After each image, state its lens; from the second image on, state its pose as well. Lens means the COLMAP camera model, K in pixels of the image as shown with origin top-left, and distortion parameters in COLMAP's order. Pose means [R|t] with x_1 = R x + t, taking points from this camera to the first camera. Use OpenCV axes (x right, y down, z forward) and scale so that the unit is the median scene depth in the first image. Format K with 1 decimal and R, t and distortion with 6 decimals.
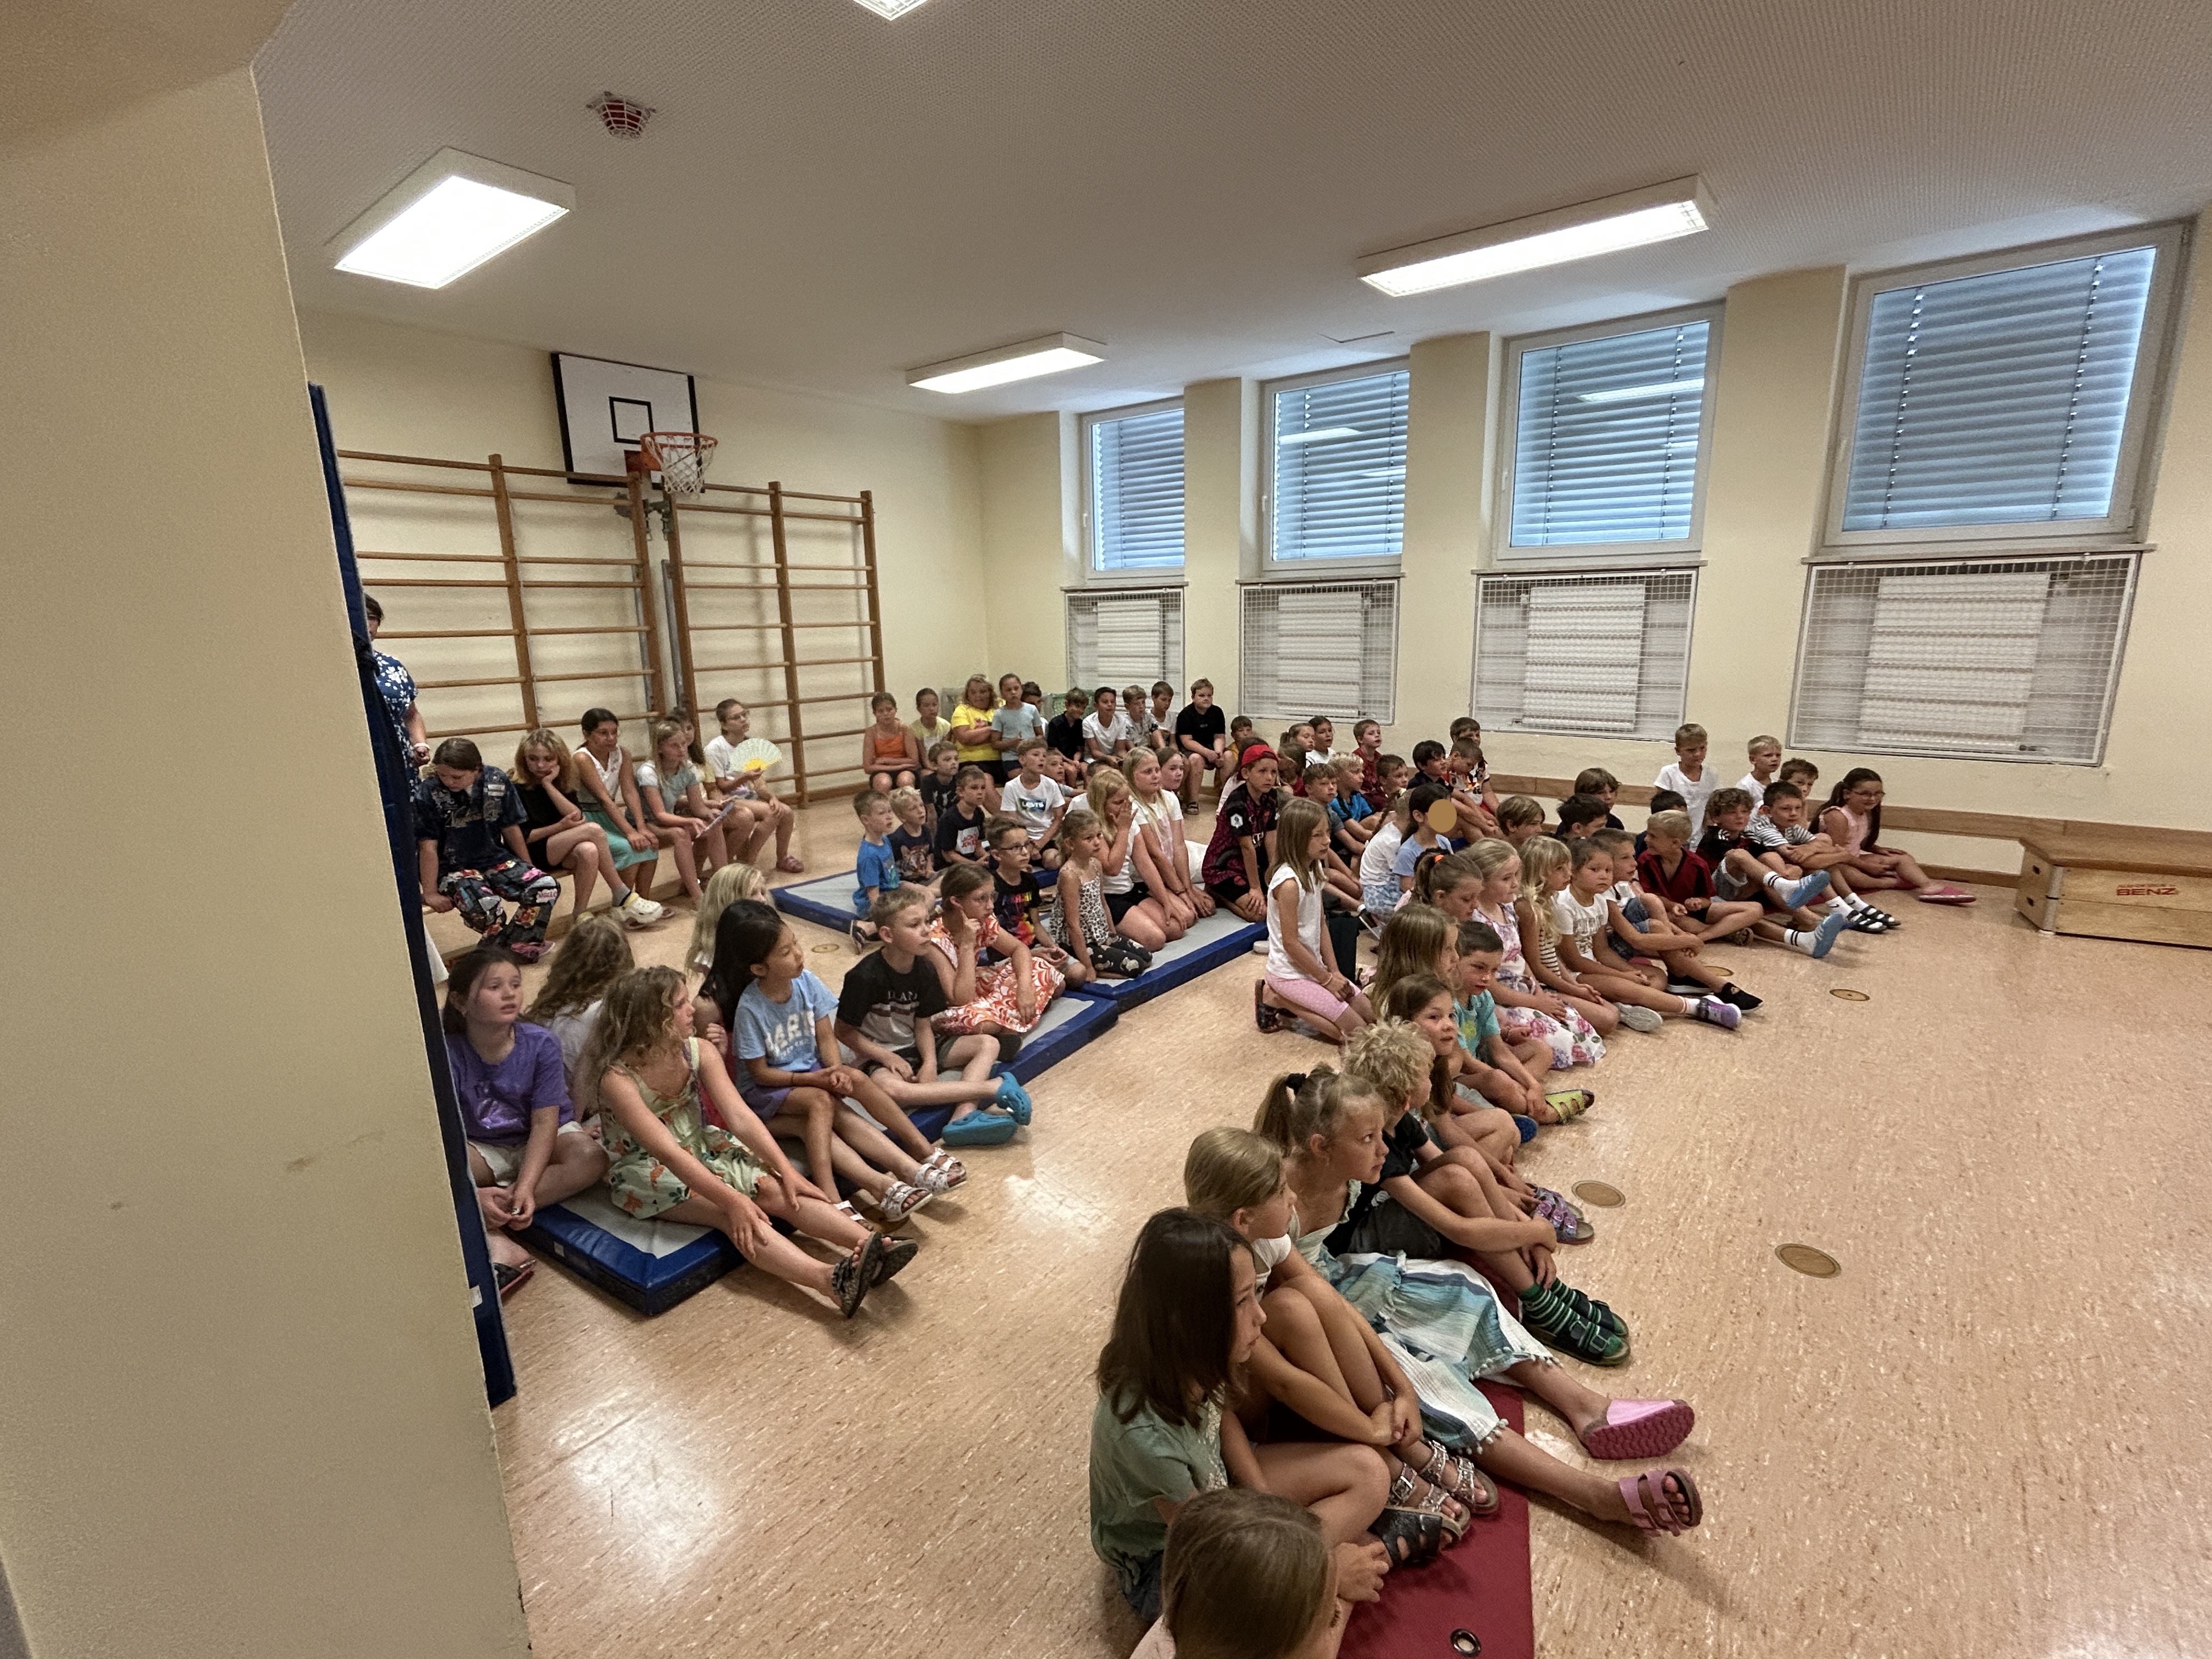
lens RADIAL K [[999.2, 0, 1105.2], [0, 999.2, 825.6], [0, 0, 1]] dist [0.007120, 0.000529]
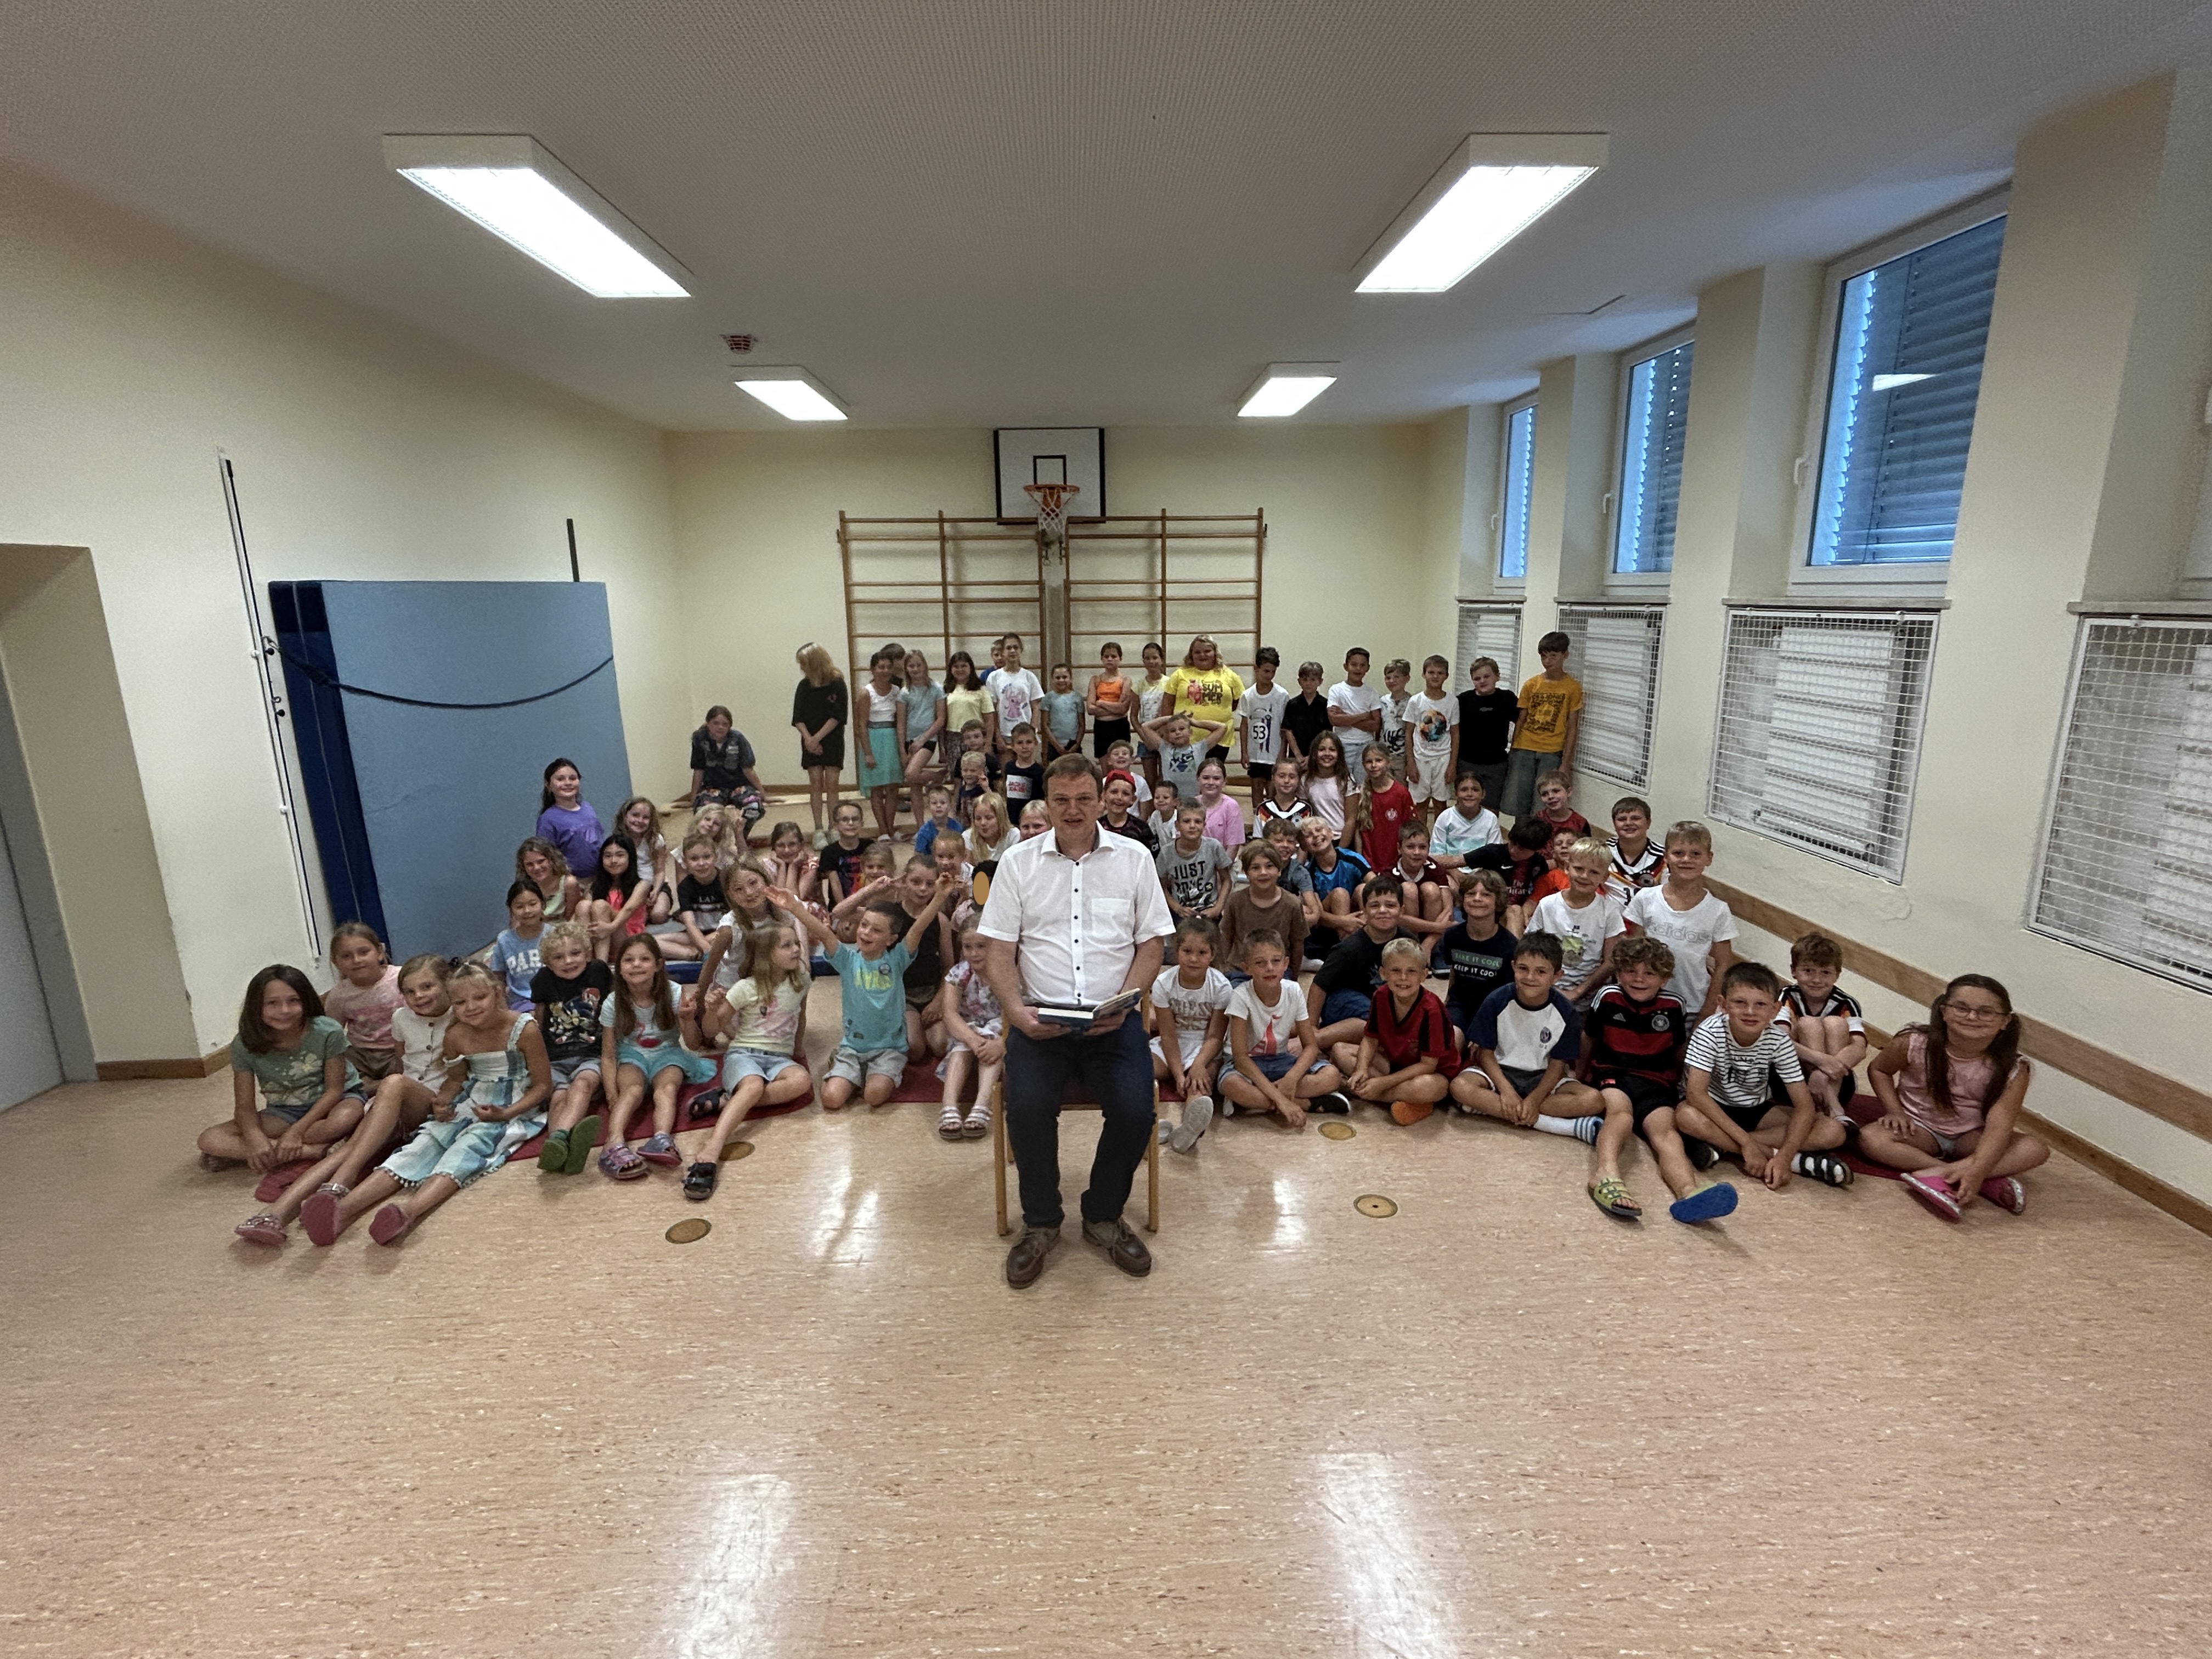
lens RADIAL K [[1053.9, 0, 1110.2], [0, 1053.9, 834.8], [0, 0, 1]] dist [0.004688, -0.001022]
pose [[0.657216, 0.178846, -0.732175, 0.626548], [-0.159540, 0.982437, 0.096770, -0.085287], [0.736623, 0.053213, 0.674207, 0.158670]]
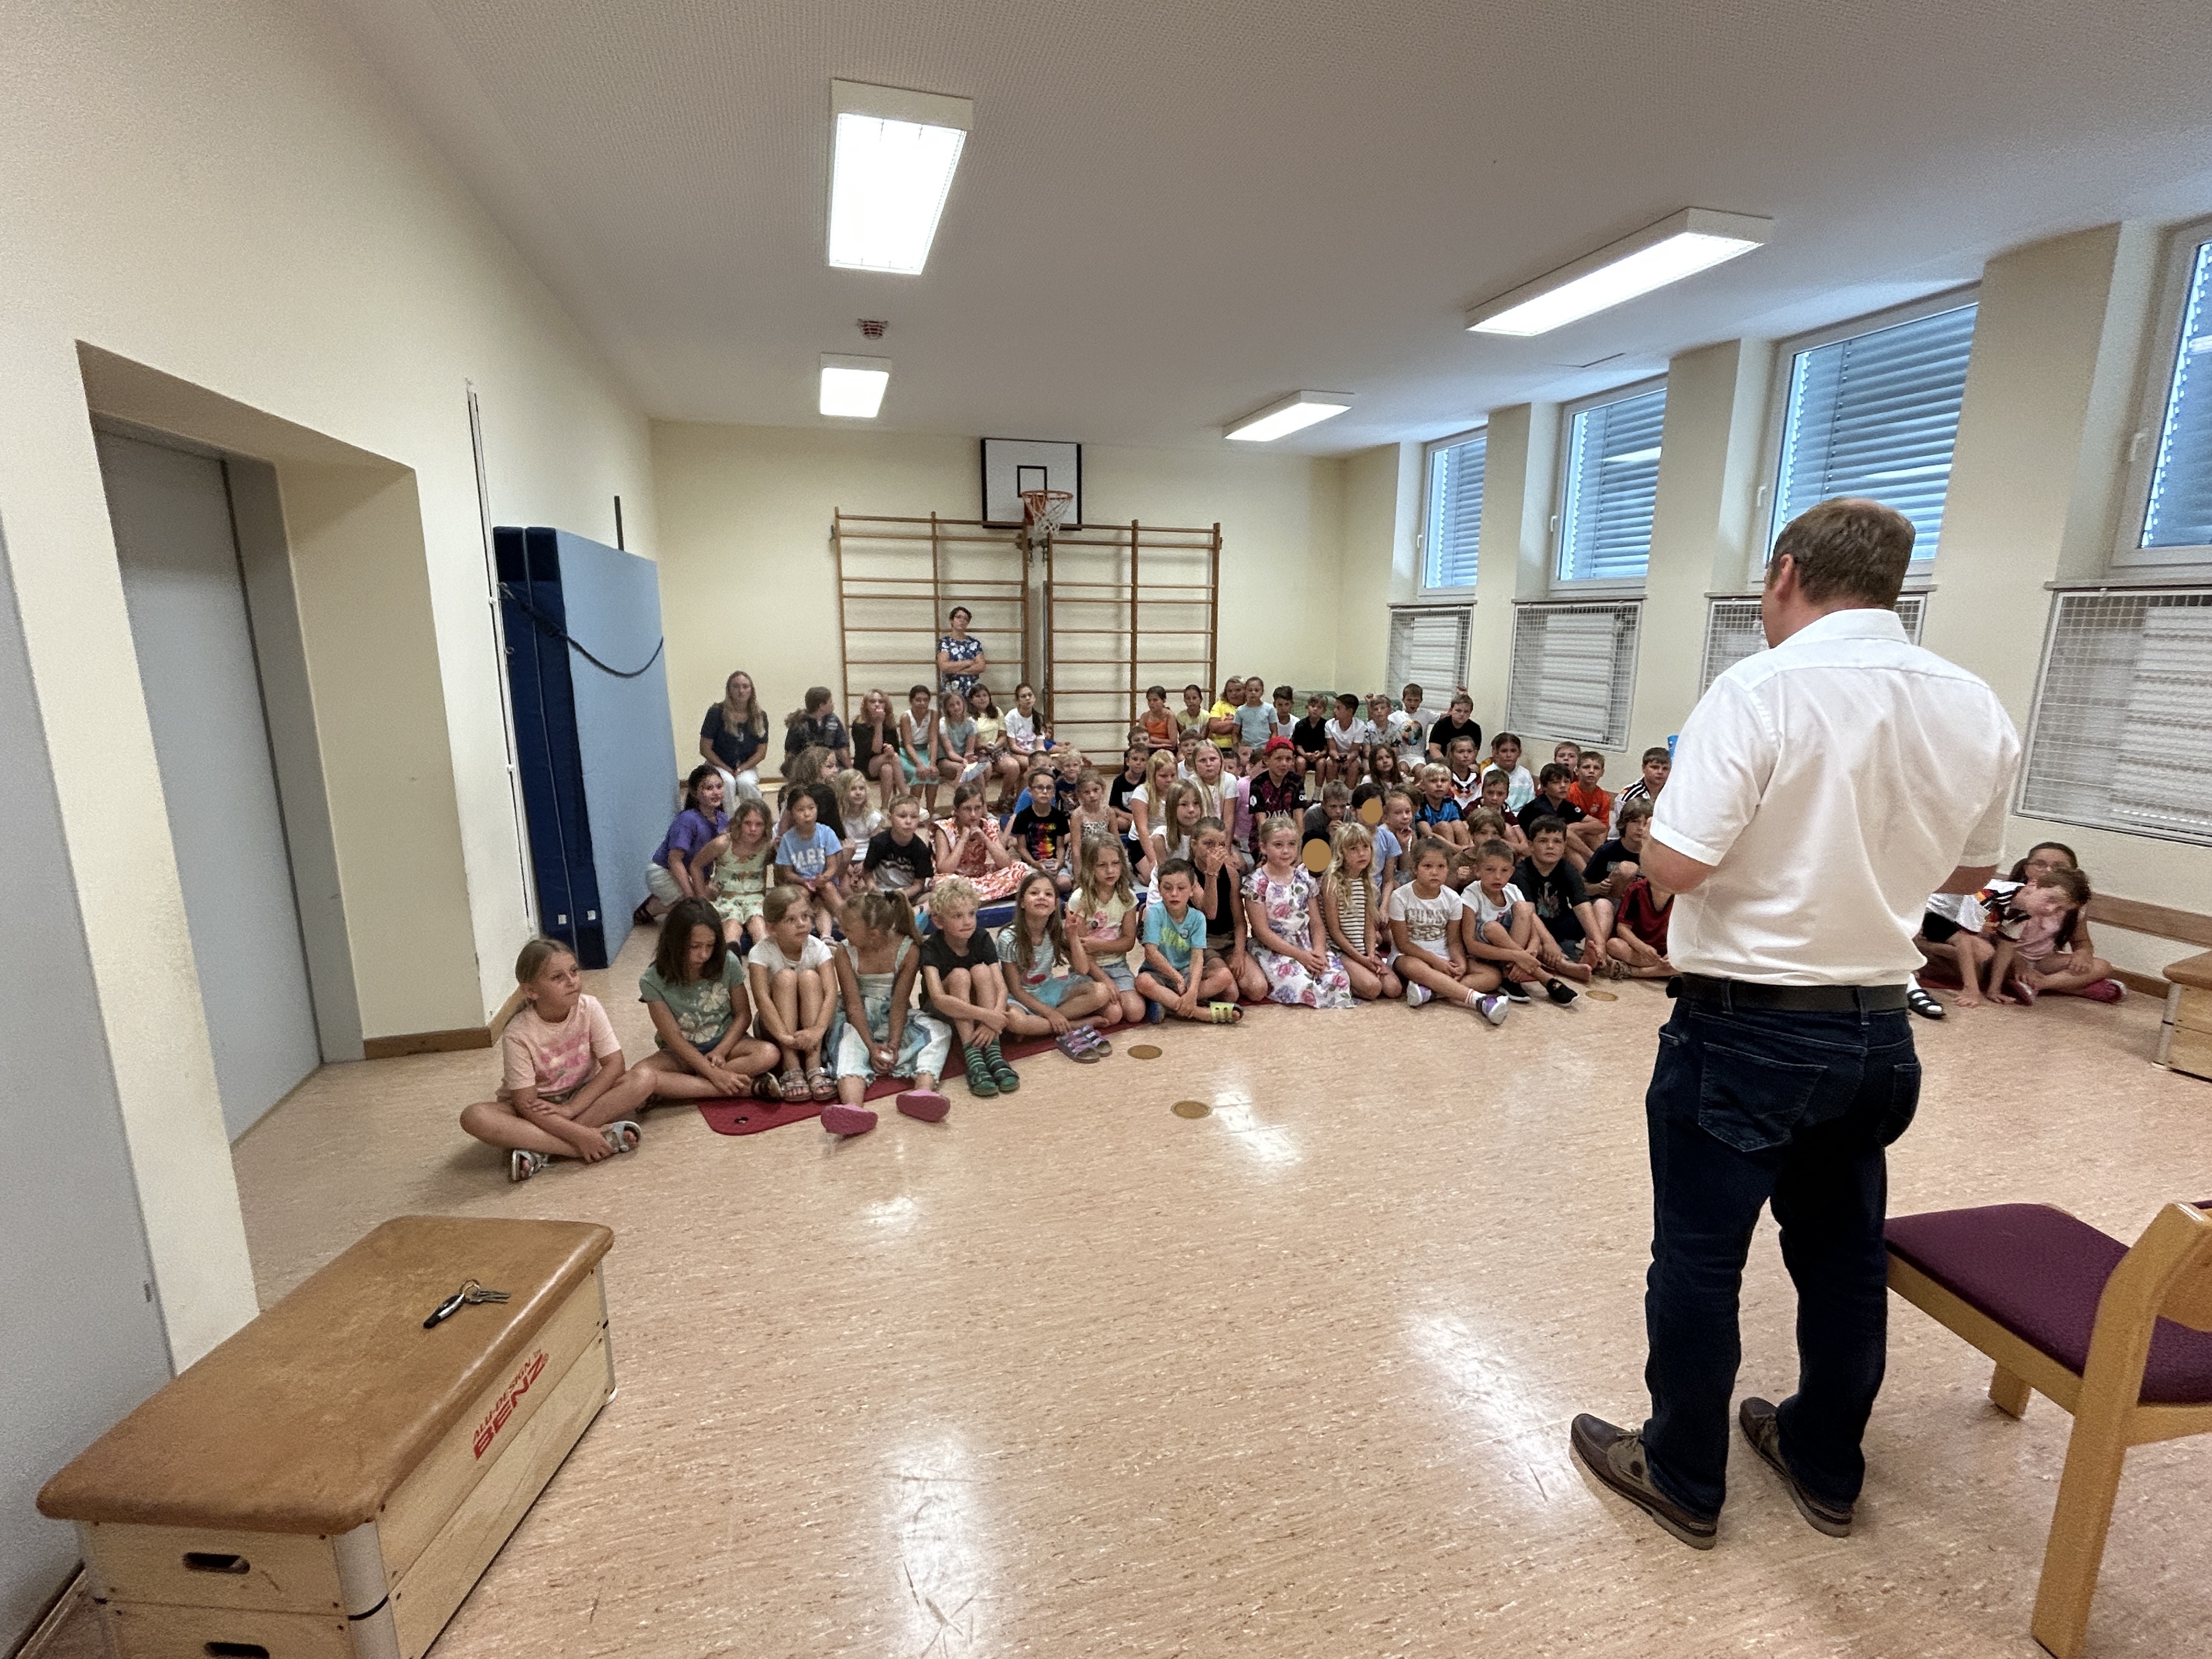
lens RADIAL K [[999.2, 0, 1111.8], [0, 999.2, 820.2], [0, 0, 1]] dist [0.007120, 0.000529]
pose [[0.823530, 0.133102, -0.551437, 0.428064], [-0.141328, 0.989573, 0.027793, 0.007124], [0.549386, 0.055045, 0.833754, -0.069543]]
